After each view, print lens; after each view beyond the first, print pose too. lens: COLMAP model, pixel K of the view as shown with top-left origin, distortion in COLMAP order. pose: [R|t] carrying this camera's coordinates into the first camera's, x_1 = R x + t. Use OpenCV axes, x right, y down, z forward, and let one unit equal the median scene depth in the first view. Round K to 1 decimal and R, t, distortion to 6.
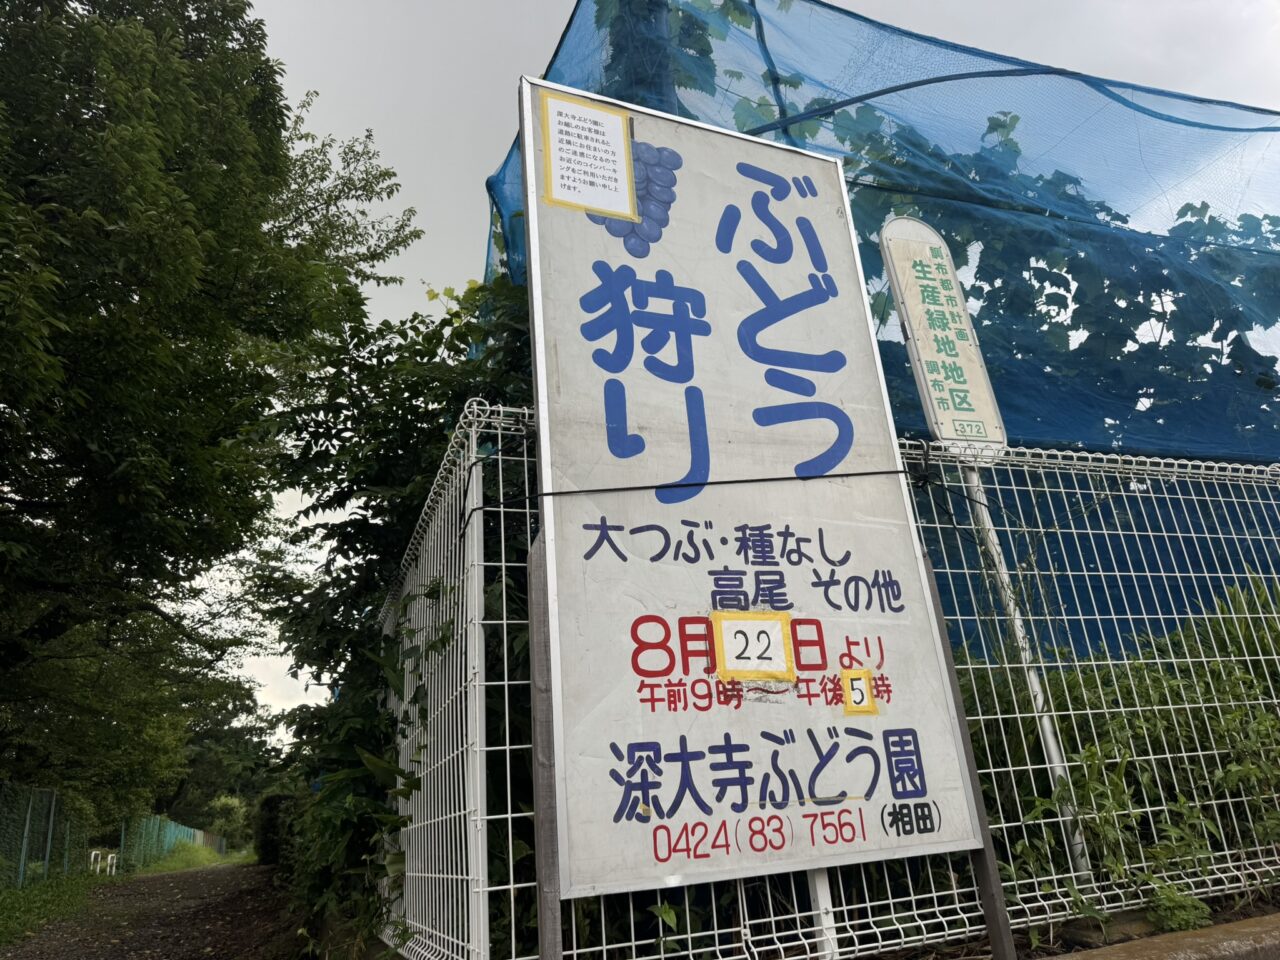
lens RADIAL K [[889.2, 0, 640.0], [0, 889.2, 480.0], [0, 0, 1]] dist [0.005017, -0.002002]
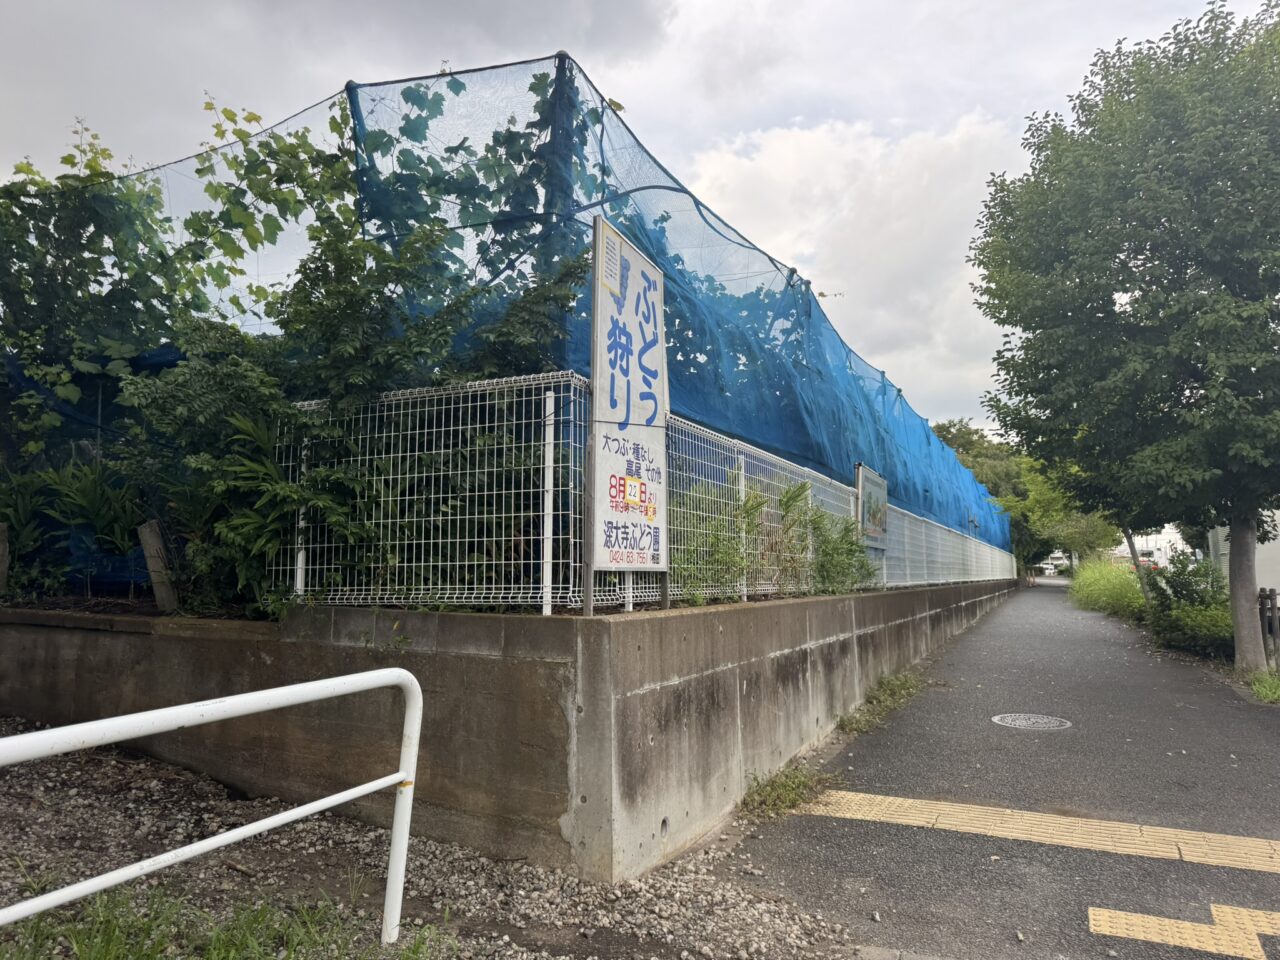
lens RADIAL K [[889.2, 0, 640.0], [0, 889.2, 480.0], [0, 0, 1]] dist [0.005017, -0.002002]
pose [[0.692151, 0.155650, 0.704770, -1.462740], [-0.314615, 0.943881, 0.100524, -0.096454], [-0.649573, -0.291309, 0.702278, -0.718573]]
